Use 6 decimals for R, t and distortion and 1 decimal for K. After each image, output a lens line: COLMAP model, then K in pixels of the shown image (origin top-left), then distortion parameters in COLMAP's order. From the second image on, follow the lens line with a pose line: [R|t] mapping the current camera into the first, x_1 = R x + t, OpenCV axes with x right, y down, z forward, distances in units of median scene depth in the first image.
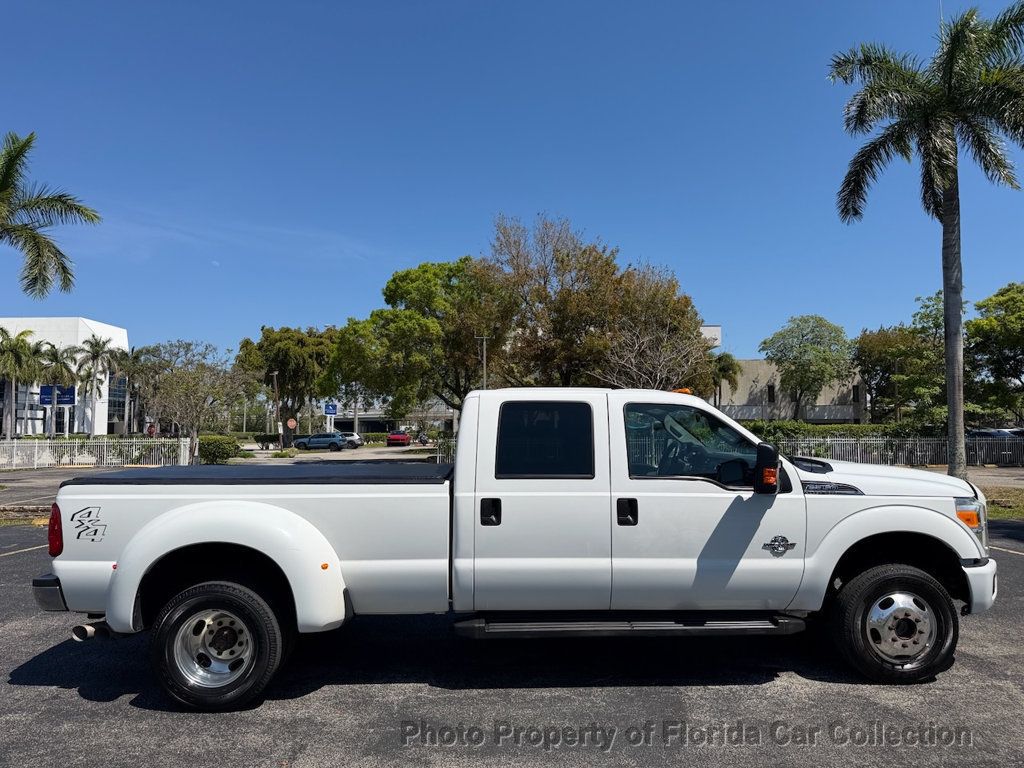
lens RADIAL K [[713.2, 0, 509.1], [0, 713.2, 383.2], [0, 0, 1]] dist [0.047745, -0.064444]
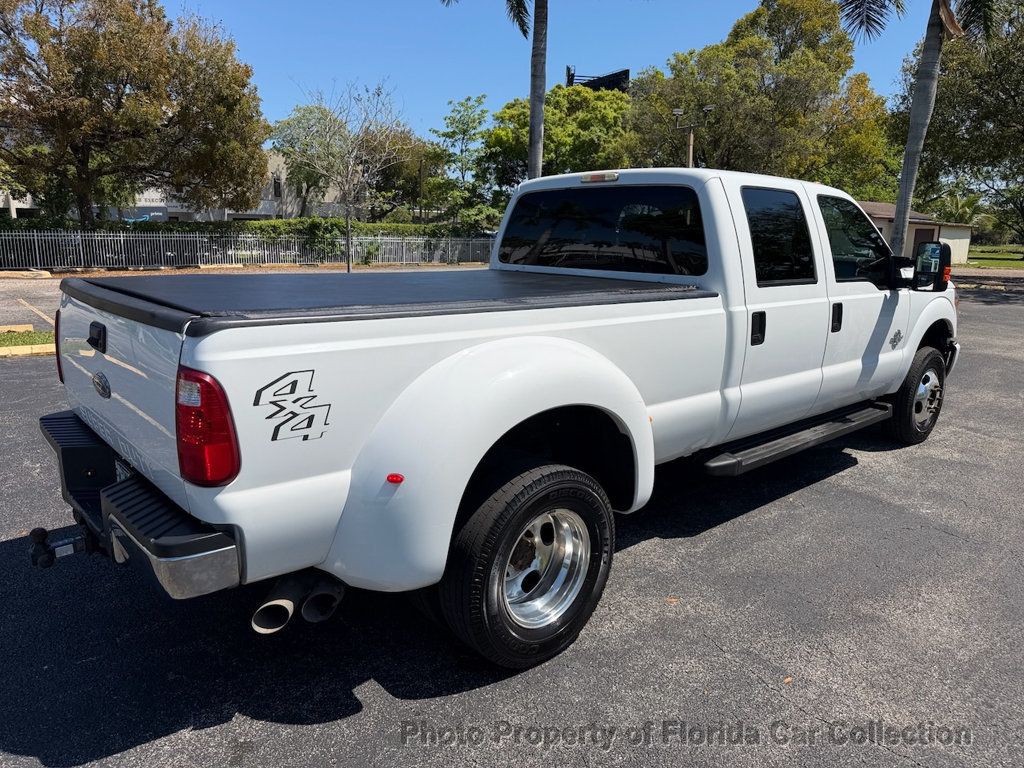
lens RADIAL K [[723.3, 0, 512.0], [0, 723.3, 384.0], [0, 0, 1]] dist [0.086520, -0.128106]
pose [[0.764726, -0.115819, 0.633862, -0.762403], [-0.062345, 0.965799, 0.251687, 0.049326], [-0.641333, -0.231990, 0.731350, 0.545758]]
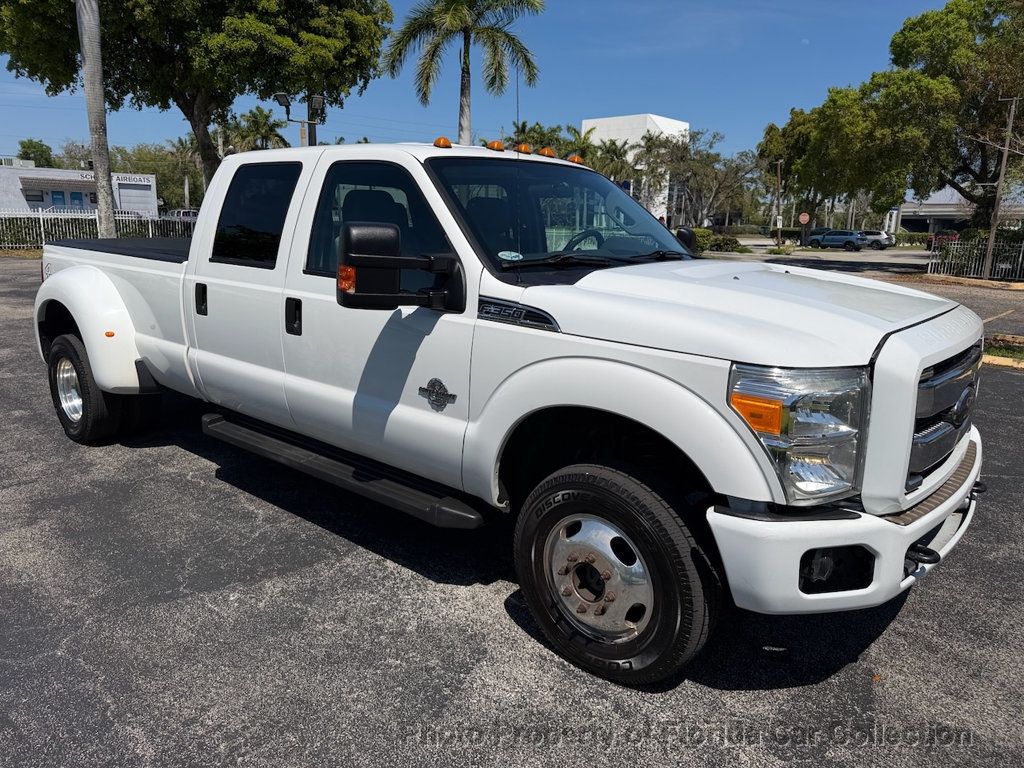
lens RADIAL K [[724.2, 0, 514.6], [0, 724.2, 380.3], [0, 0, 1]] dist [0.020803, -0.031648]
pose [[0.740191, 0.163707, -0.652164, 0.826251], [0.019150, 0.964383, 0.263815, 0.050254], [0.672124, -0.207763, 0.710693, 0.598358]]
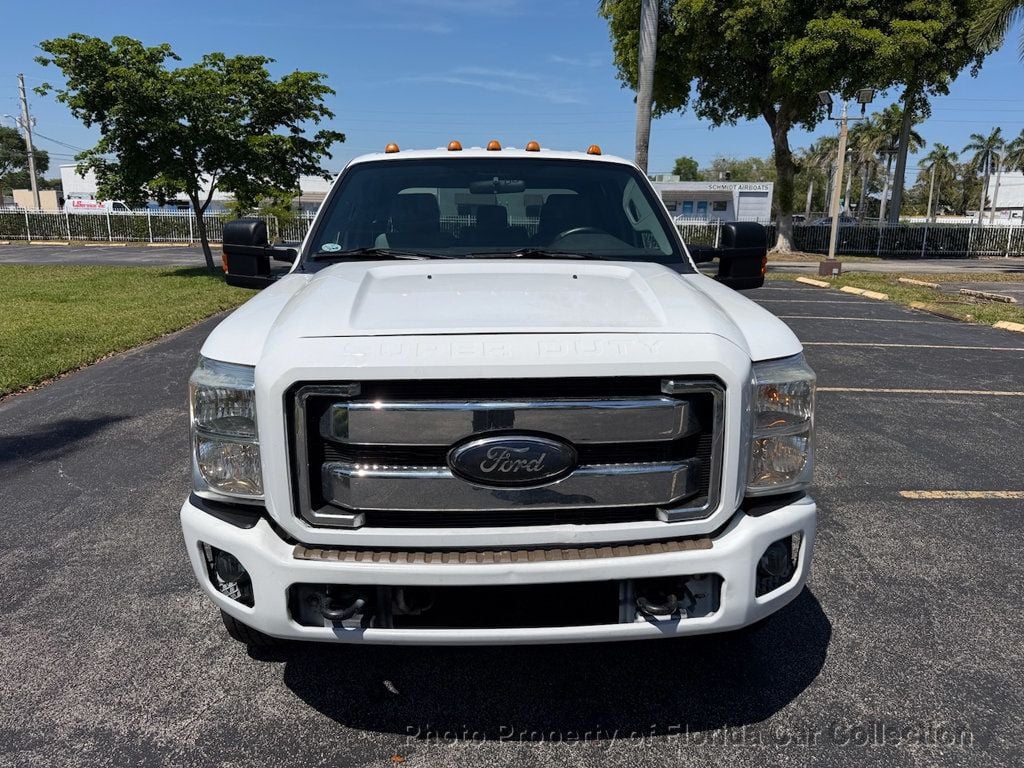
lens RADIAL K [[713.2, 0, 509.1], [0, 713.2, 383.2], [0, 0, 1]] dist [0.047745, -0.064444]
pose [[0.023358, 0.230635, -0.972760, 1.093208], [0.057002, 0.971135, 0.231619, 0.087610], [0.998101, -0.060859, 0.009537, 1.204191]]
